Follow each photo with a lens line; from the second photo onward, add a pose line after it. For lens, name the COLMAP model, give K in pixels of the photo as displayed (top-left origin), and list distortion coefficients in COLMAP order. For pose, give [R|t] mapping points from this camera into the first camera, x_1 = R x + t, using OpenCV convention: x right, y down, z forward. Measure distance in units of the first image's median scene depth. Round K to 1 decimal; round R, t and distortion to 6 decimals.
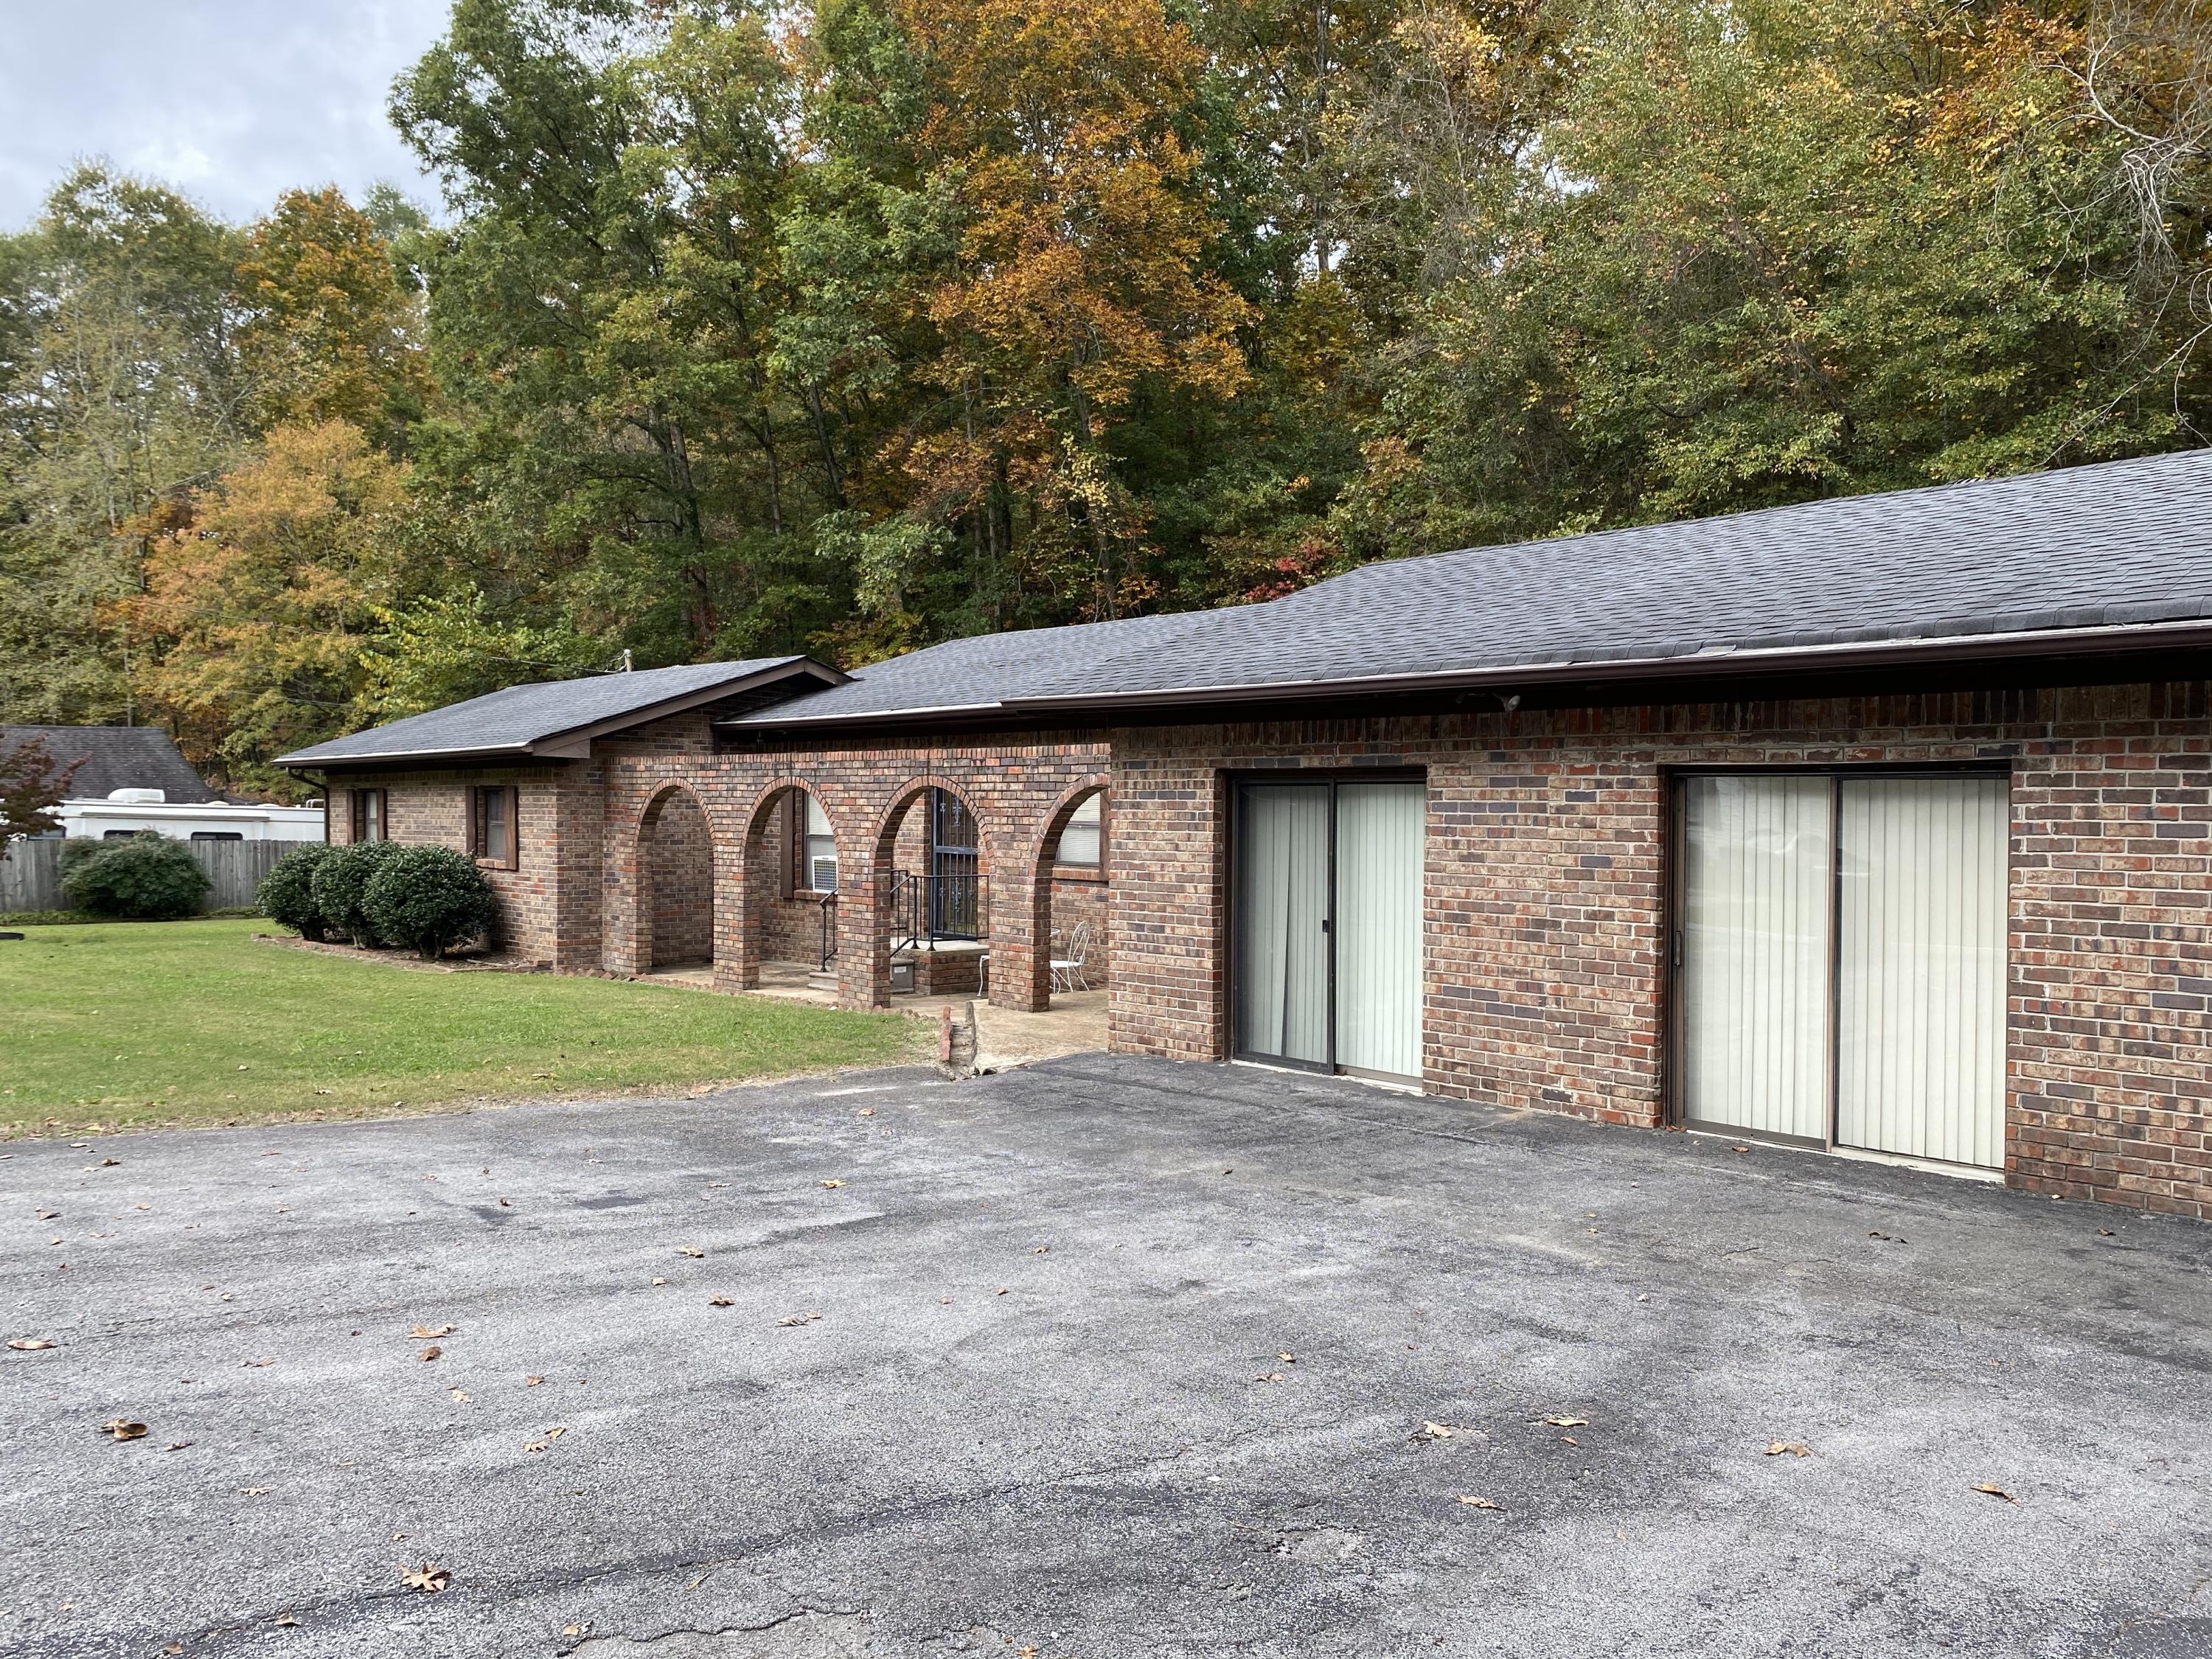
lens RADIAL K [[1749.9, 0, 1106.0], [0, 1749.9, 829.5], [0, 0, 1]] dist [0.054676, -0.150692]
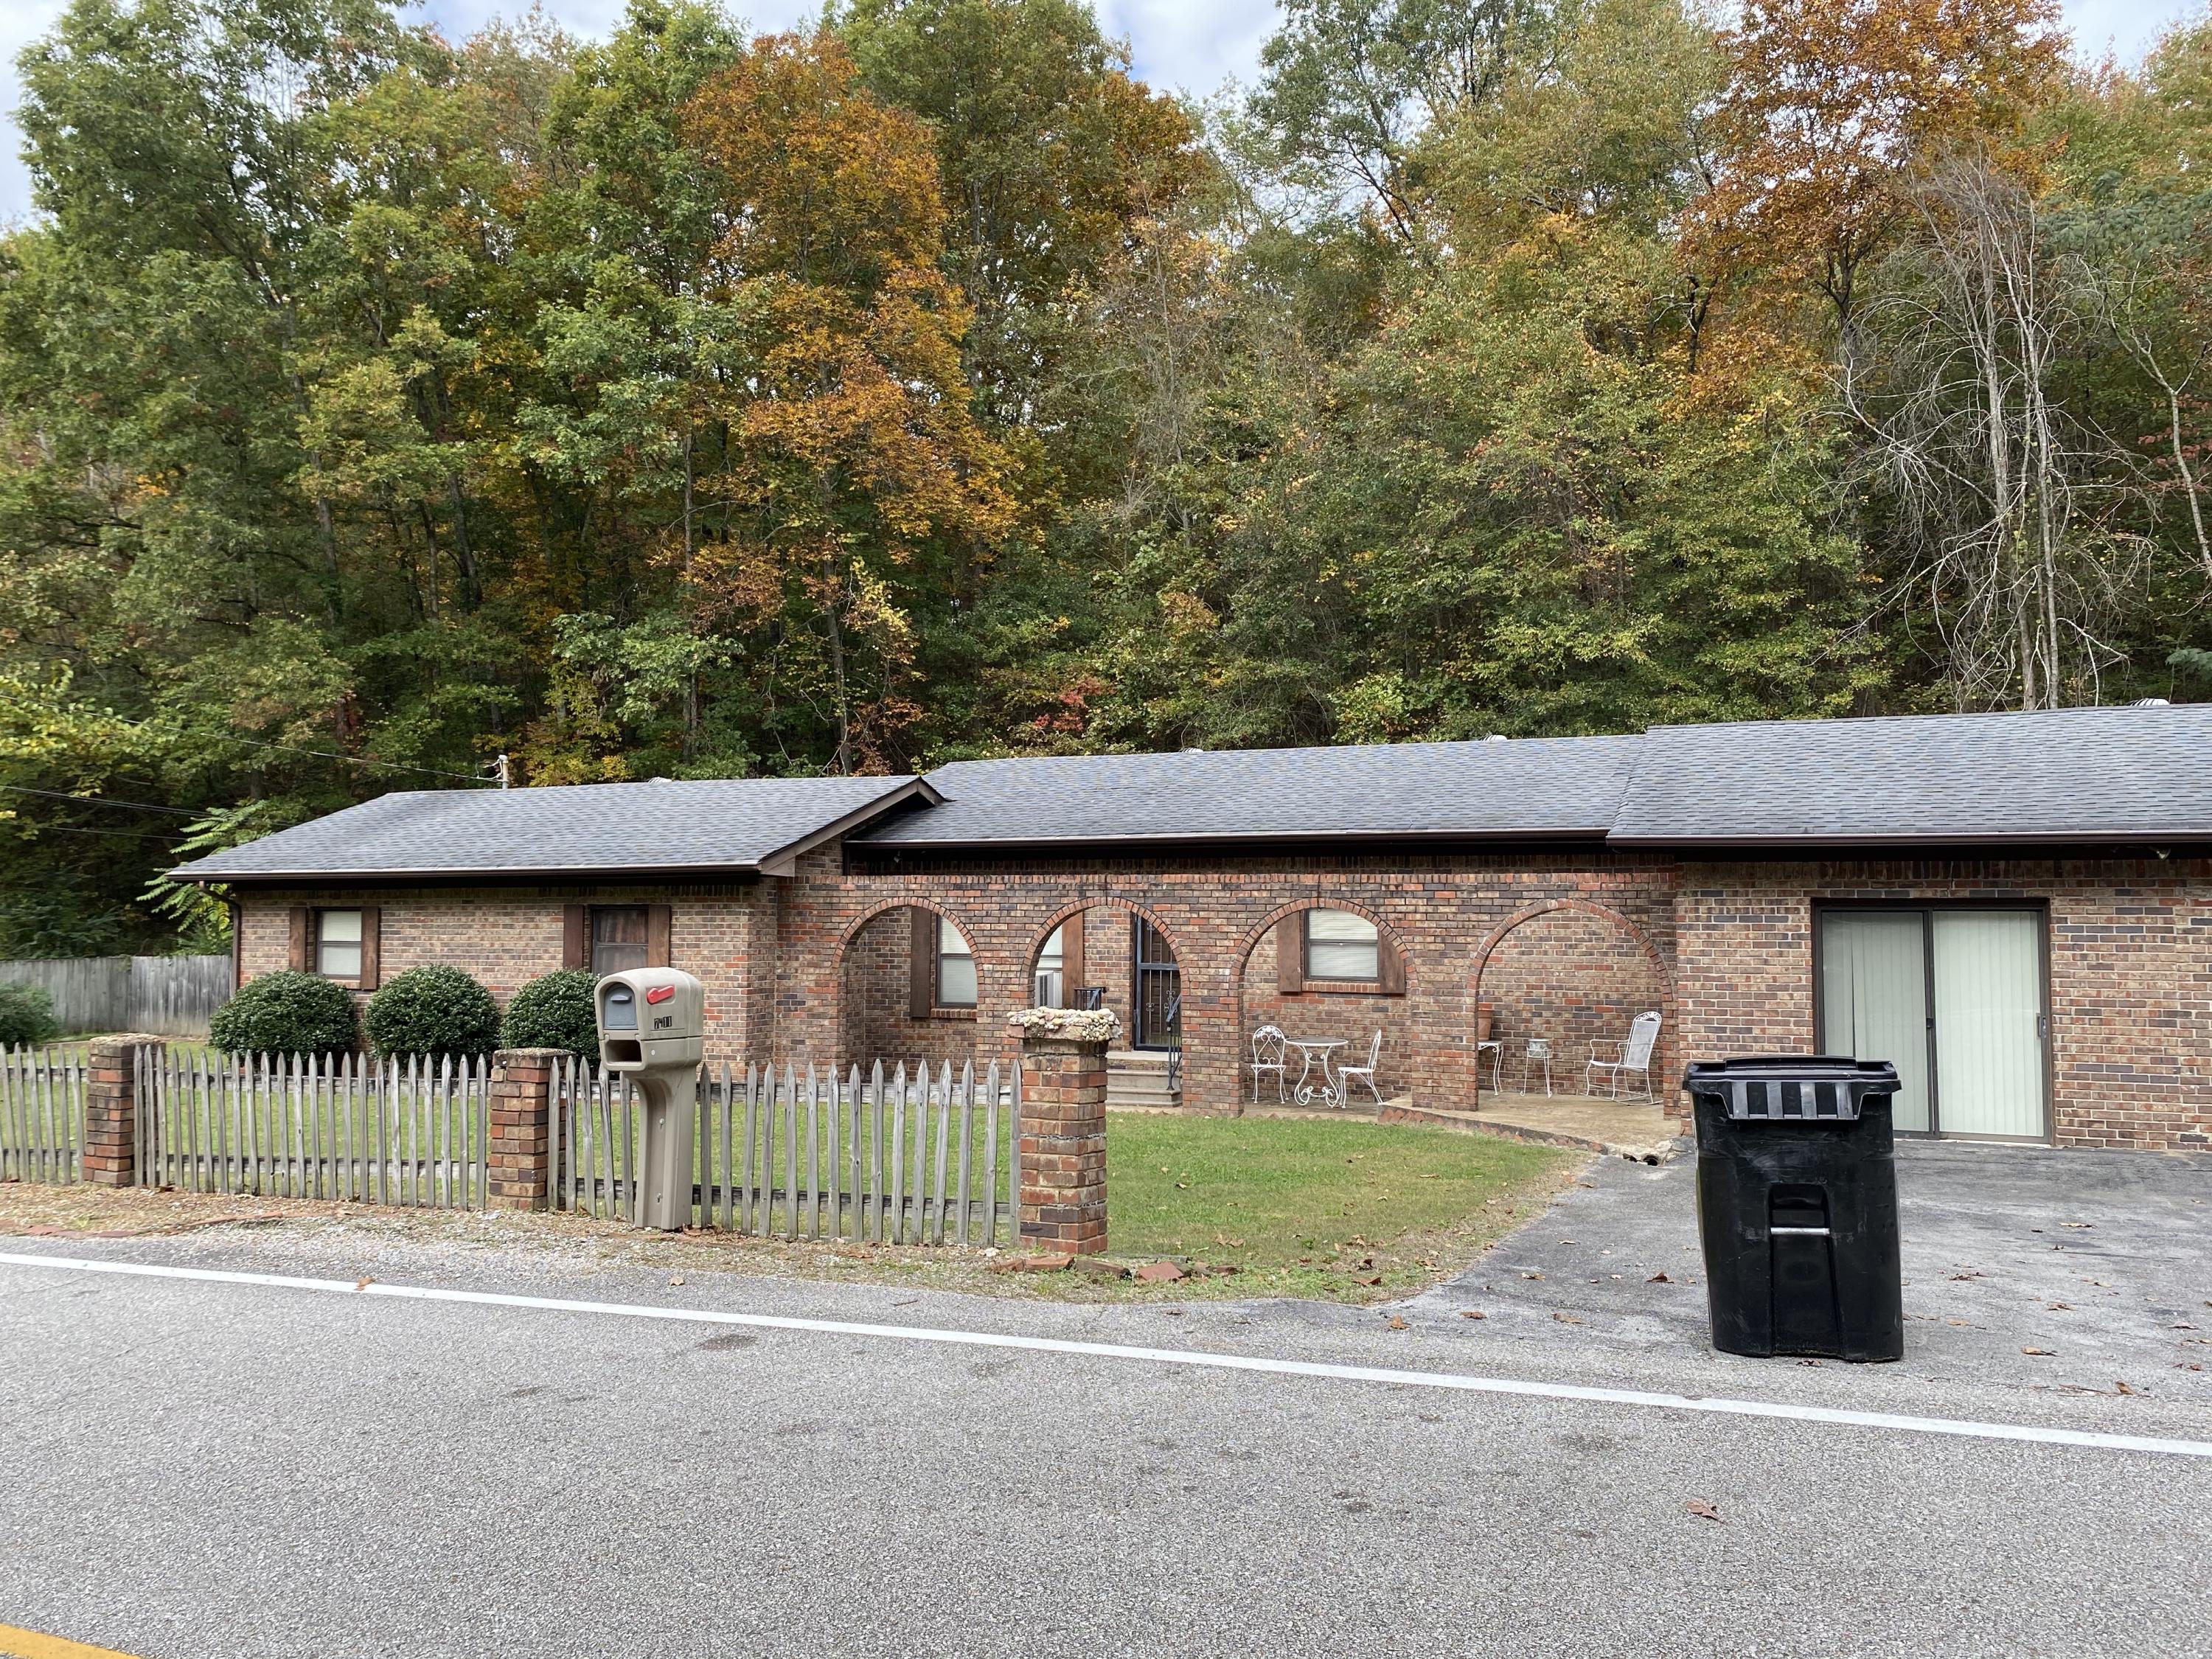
lens RADIAL K [[1723.1, 0, 1106.0], [0, 1723.1, 829.5], [0, 0, 1]] dist [0.005408, -0.040595]
pose [[0.899571, 0.022816, 0.436179, -0.750613], [0.005567, 0.997955, -0.063683, -0.006669], [-0.436740, 0.059716, 0.897604, 0.101085]]
